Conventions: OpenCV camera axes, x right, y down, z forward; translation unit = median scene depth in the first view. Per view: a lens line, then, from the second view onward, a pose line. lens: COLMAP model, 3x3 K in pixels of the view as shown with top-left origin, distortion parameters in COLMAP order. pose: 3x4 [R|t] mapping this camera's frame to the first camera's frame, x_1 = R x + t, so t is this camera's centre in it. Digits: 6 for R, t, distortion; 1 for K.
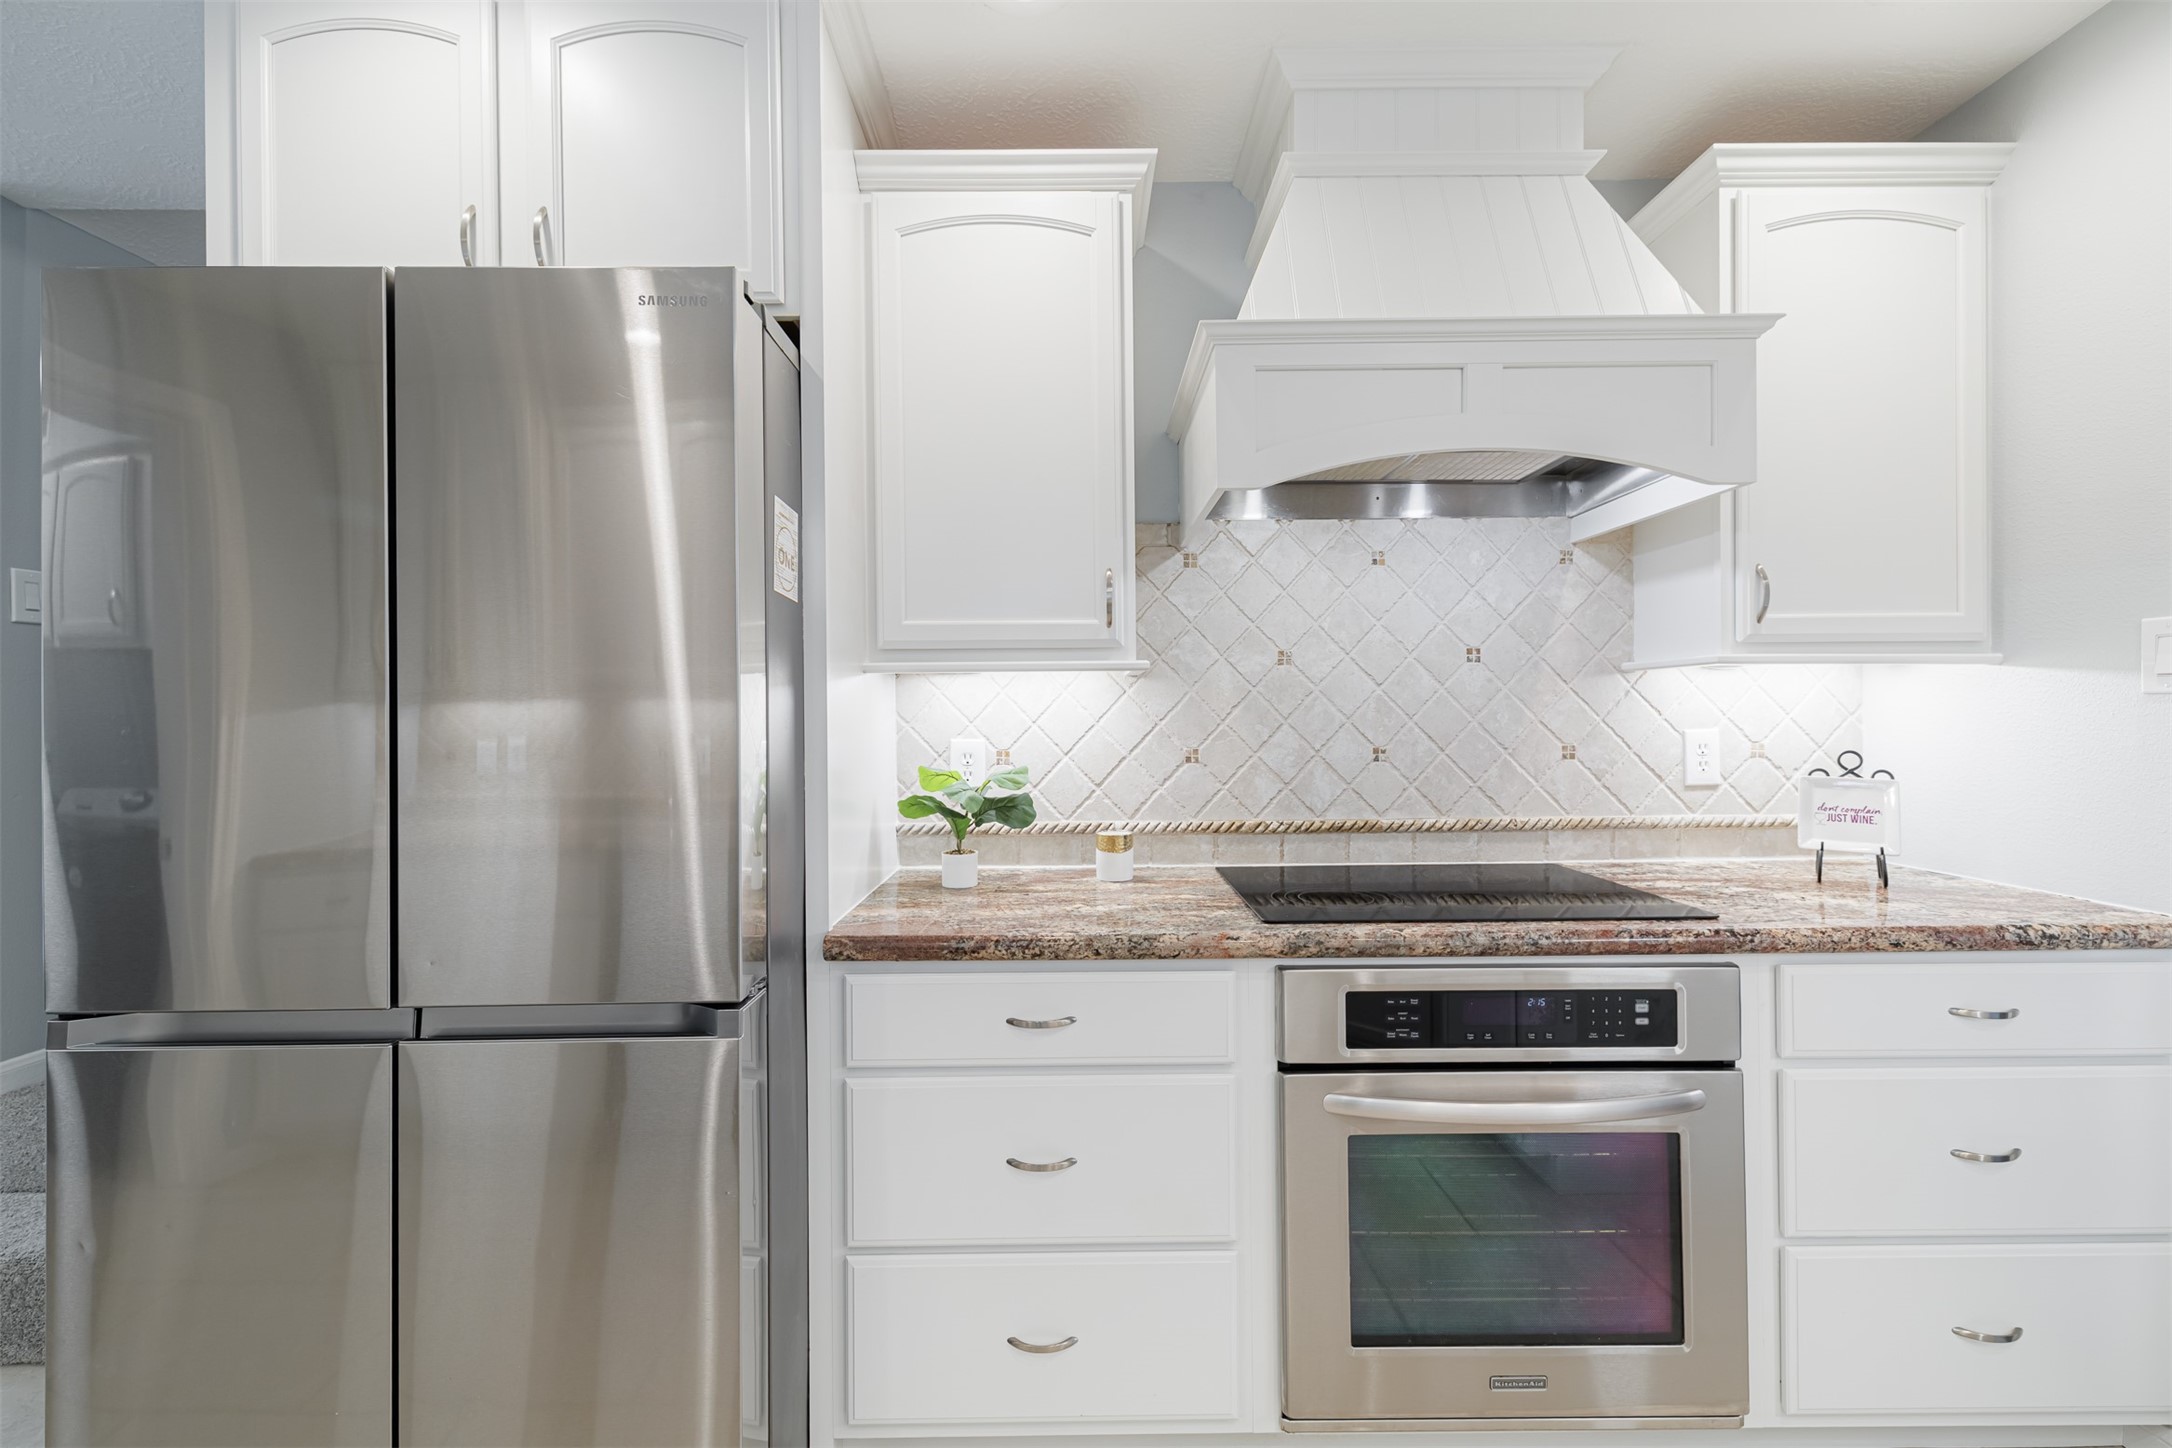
lens RADIAL K [[904.9, 0, 1087.0], [0, 904.9, 714.3], [0, 0, 1]] dist [0.010003, -0.001375]
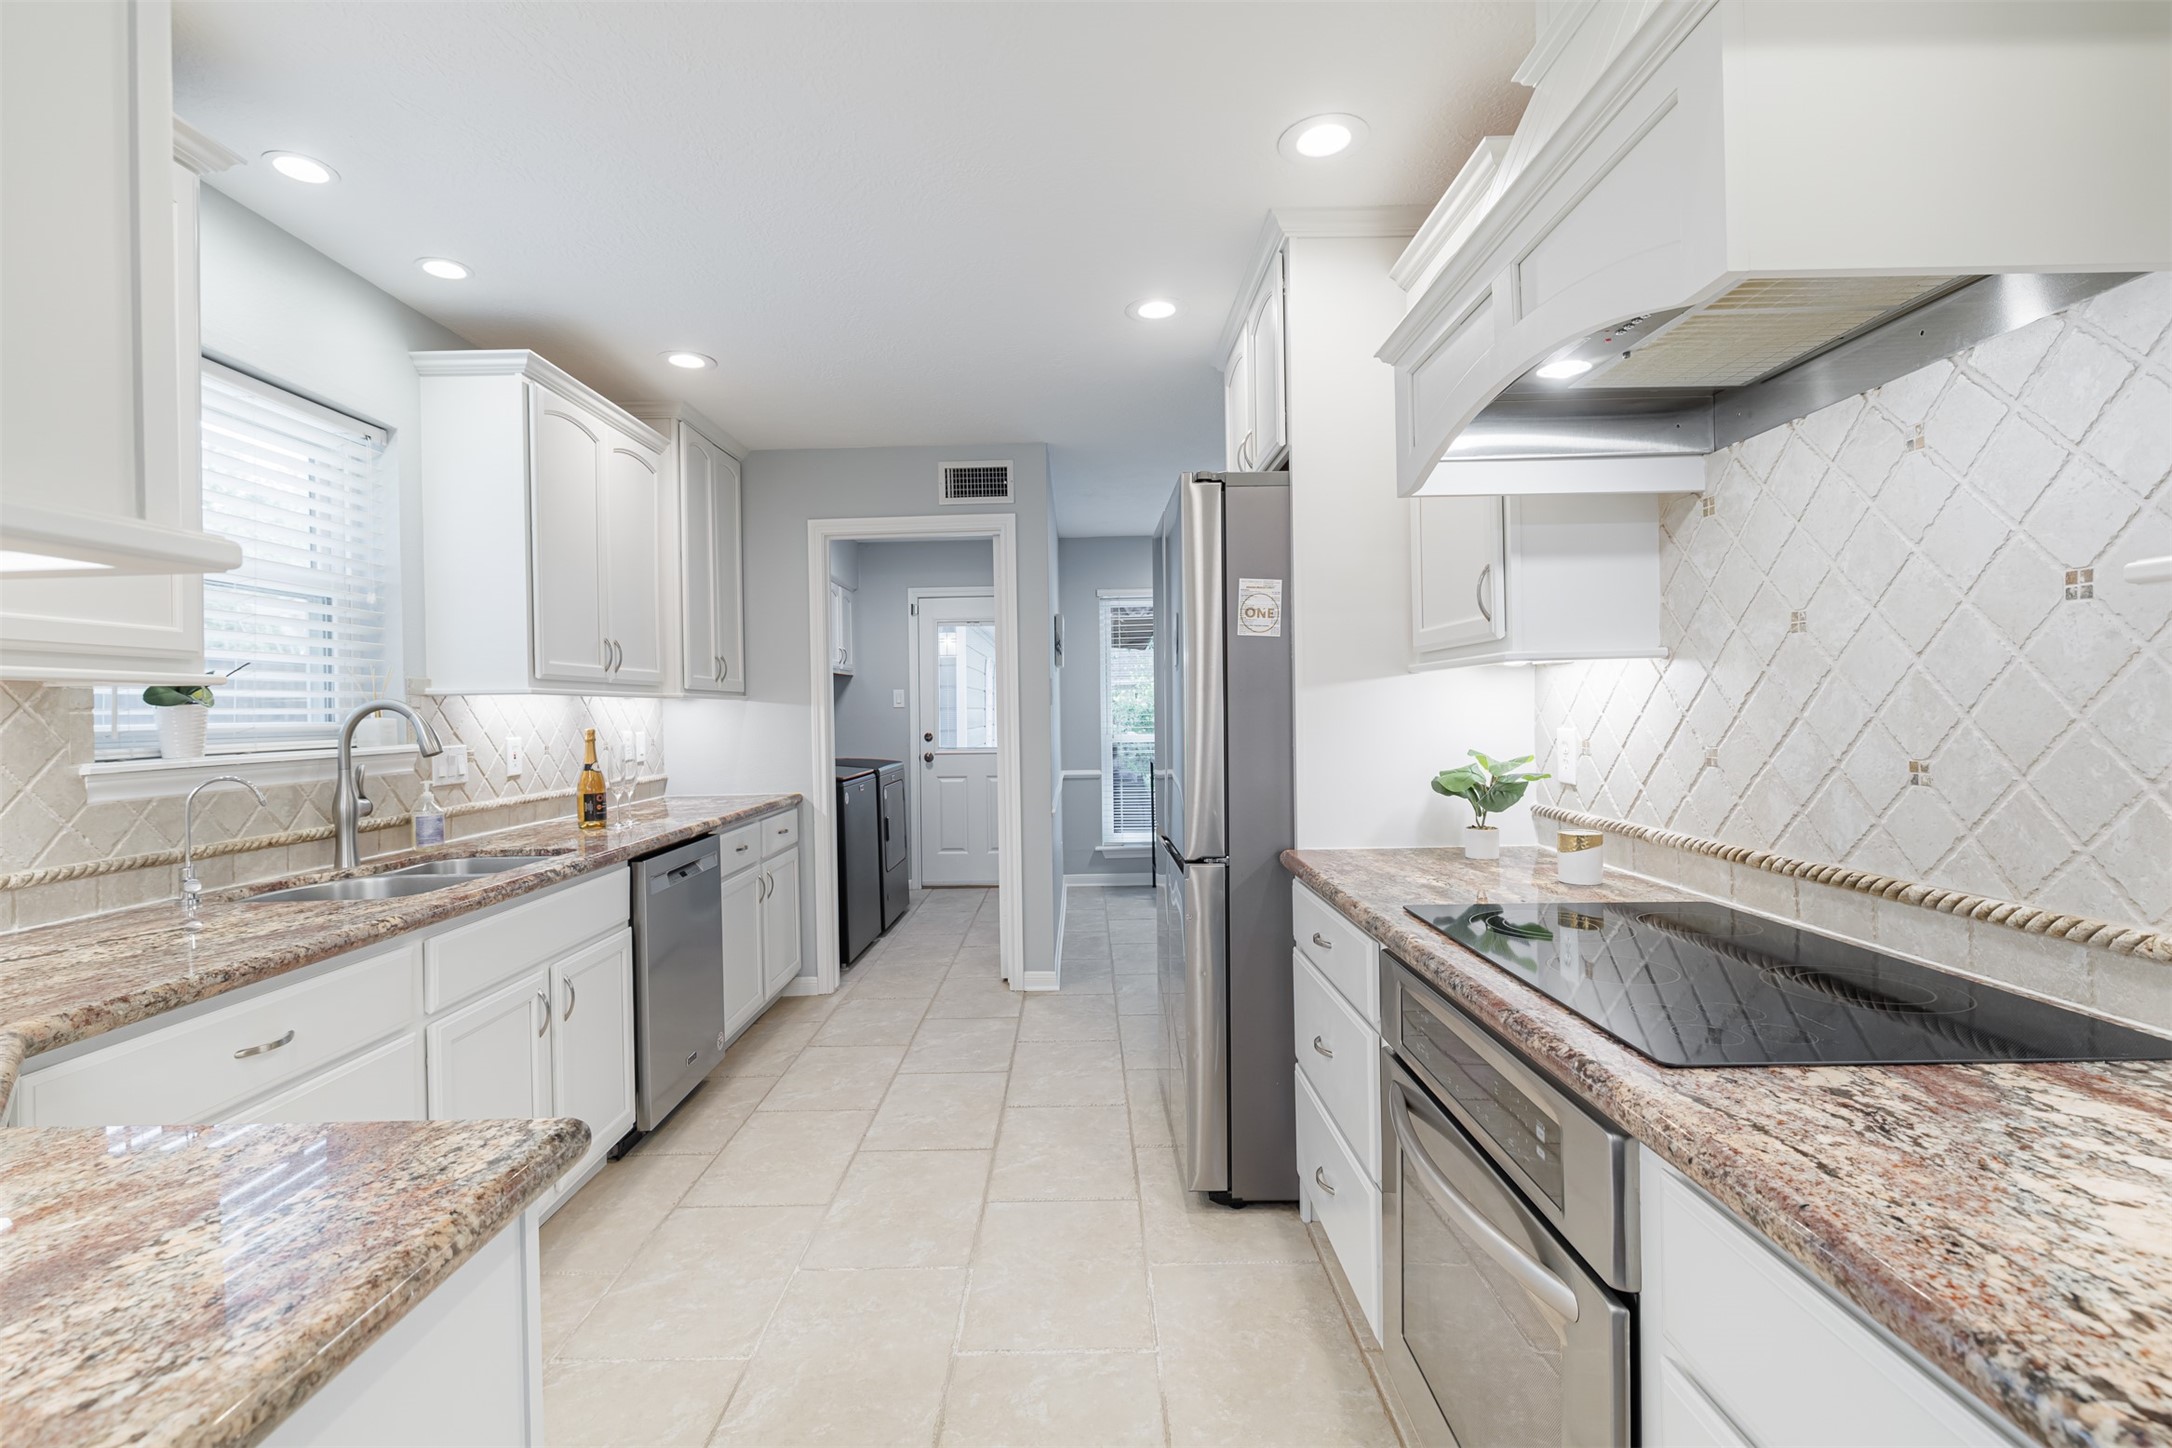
lens RADIAL K [[987.7, 0, 1088.0], [0, 987.7, 716.2], [0, 0, 1]] dist [-0.000764, 0.000008]
pose [[-0.007090, 0.015000, -0.999862, 0.968786], [0.010146, 0.999837, 0.014927, -0.007552], [0.999923, -0.010038, -0.007241, 0.468222]]
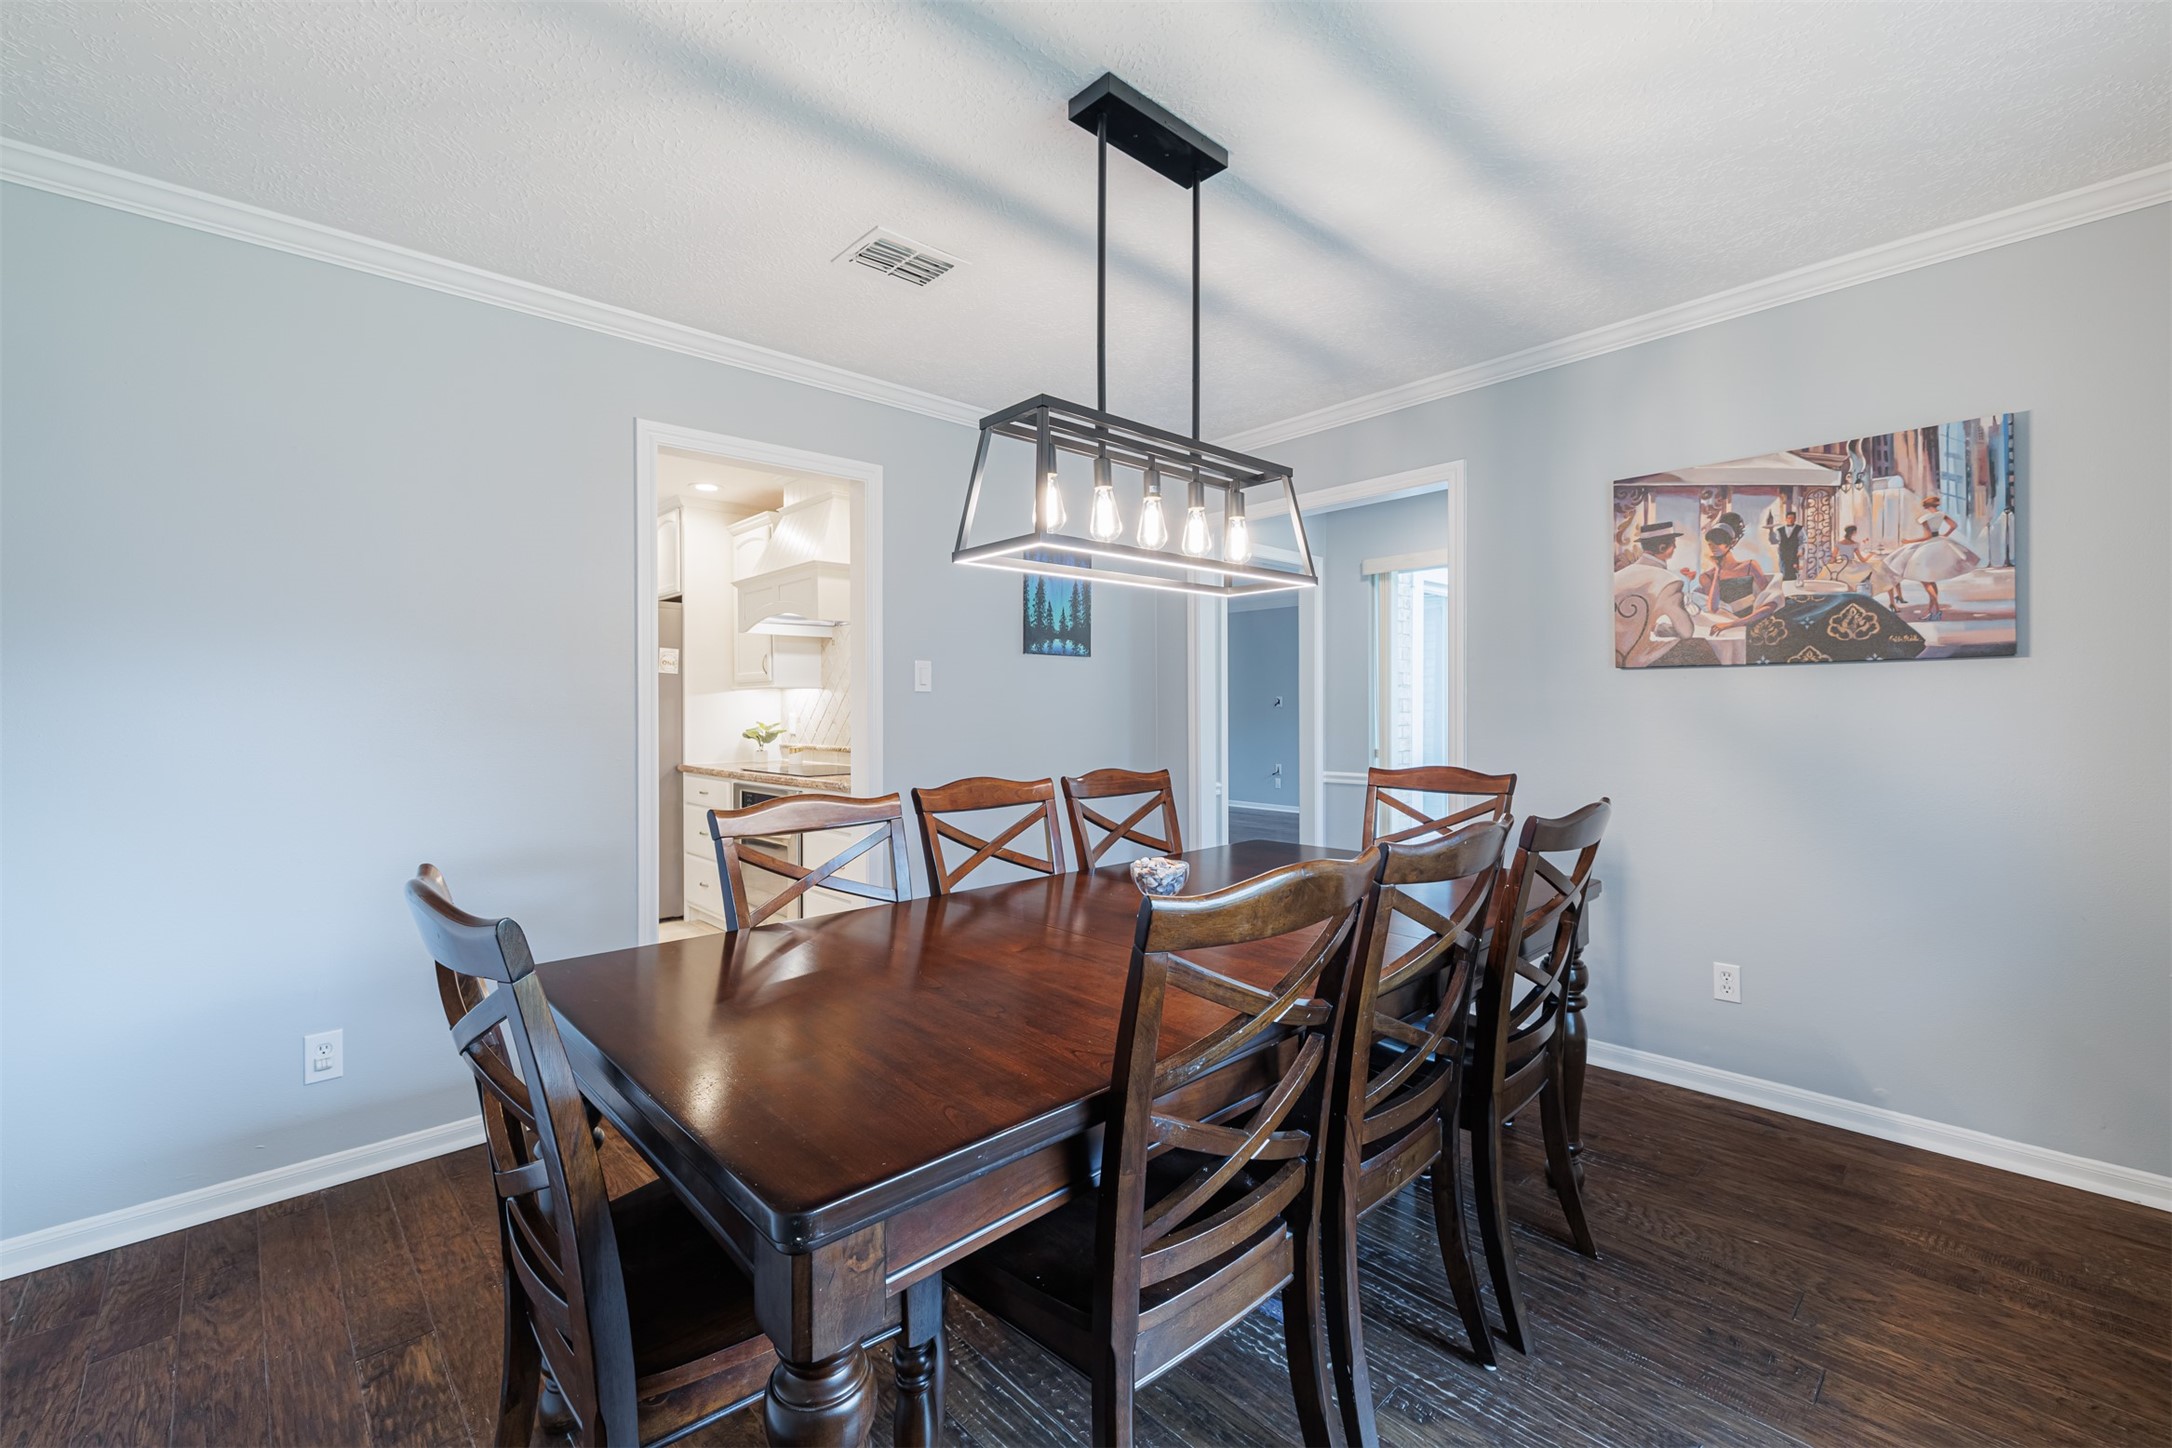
lens RADIAL K [[904.9, 0, 1072.6], [0, 904.9, 706.8], [0, 0, 1]] dist [0.010003, -0.001375]
pose [[0.667583, 0.000201, -0.744535, 2.458443], [-0.004513, 0.999983, -0.003776, 0.015870], [0.744522, 0.005881, 0.667572, -0.198327]]
